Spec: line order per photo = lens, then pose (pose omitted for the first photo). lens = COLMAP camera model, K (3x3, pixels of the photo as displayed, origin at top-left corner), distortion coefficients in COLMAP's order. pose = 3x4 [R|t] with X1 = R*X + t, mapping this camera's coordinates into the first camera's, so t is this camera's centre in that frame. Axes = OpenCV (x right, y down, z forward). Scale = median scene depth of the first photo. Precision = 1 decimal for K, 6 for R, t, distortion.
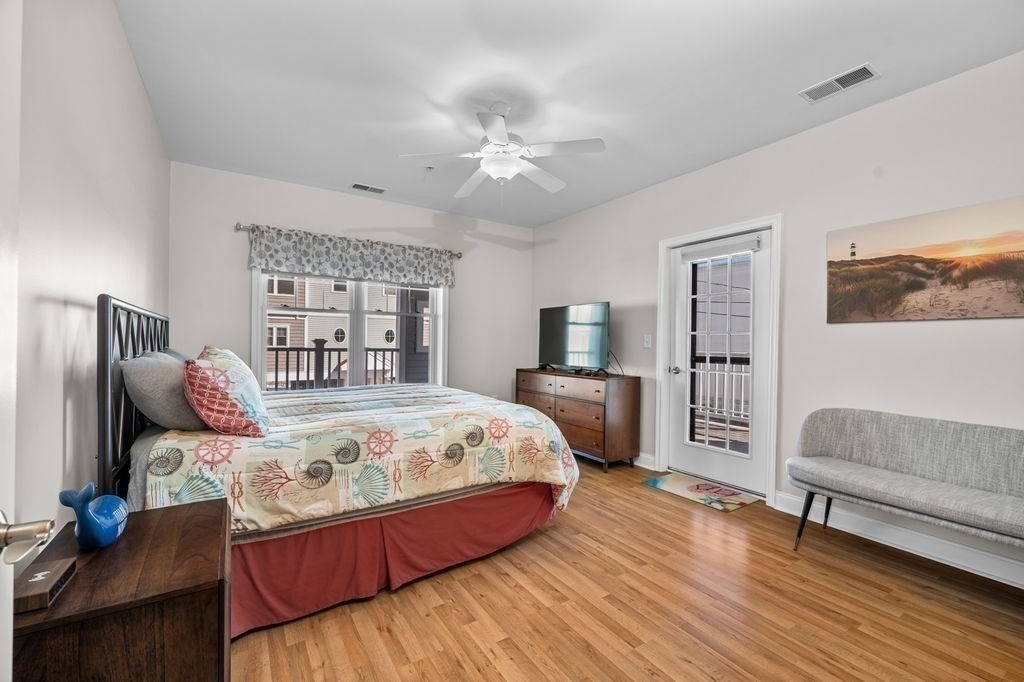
lens RADIAL K [[438.4, 0, 538.2], [0, 438.4, 344.9], [0, 0, 1]] dist [-0.000583, 0.000606]
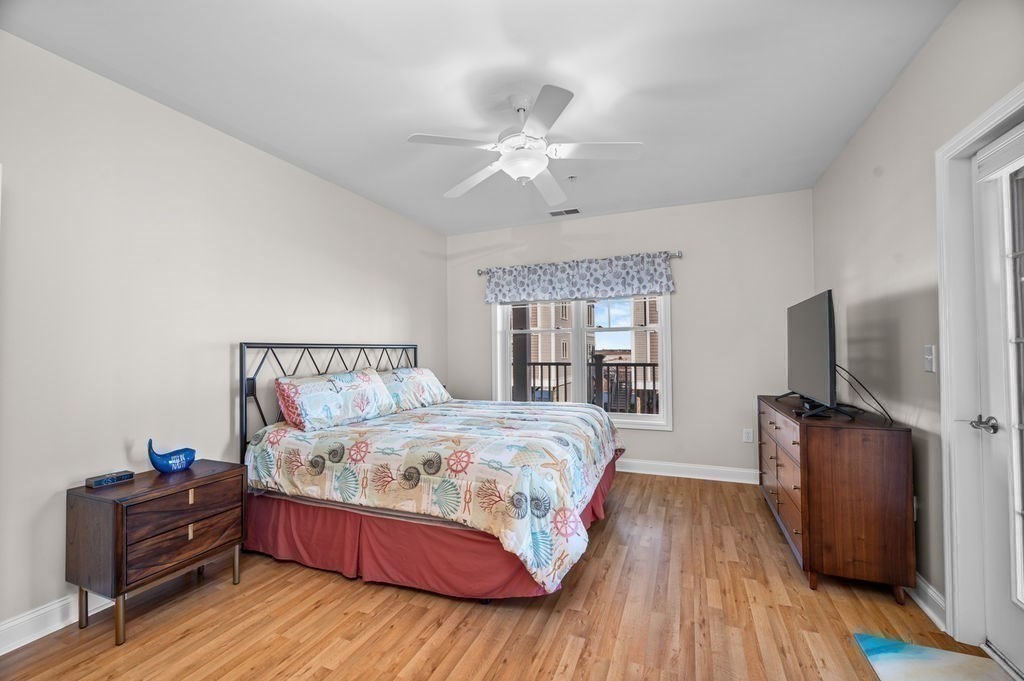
lens RADIAL K [[438.4, 0, 505.7], [0, 438.4, 343.3], [0, 0, 1]] dist [-0.000583, 0.000606]
pose [[0.529188, -0.030526, -0.847955, 0.744258], [0.009580, 0.999504, -0.030002, -0.027686], [0.848451, 0.007753, 0.529218, 0.598288]]
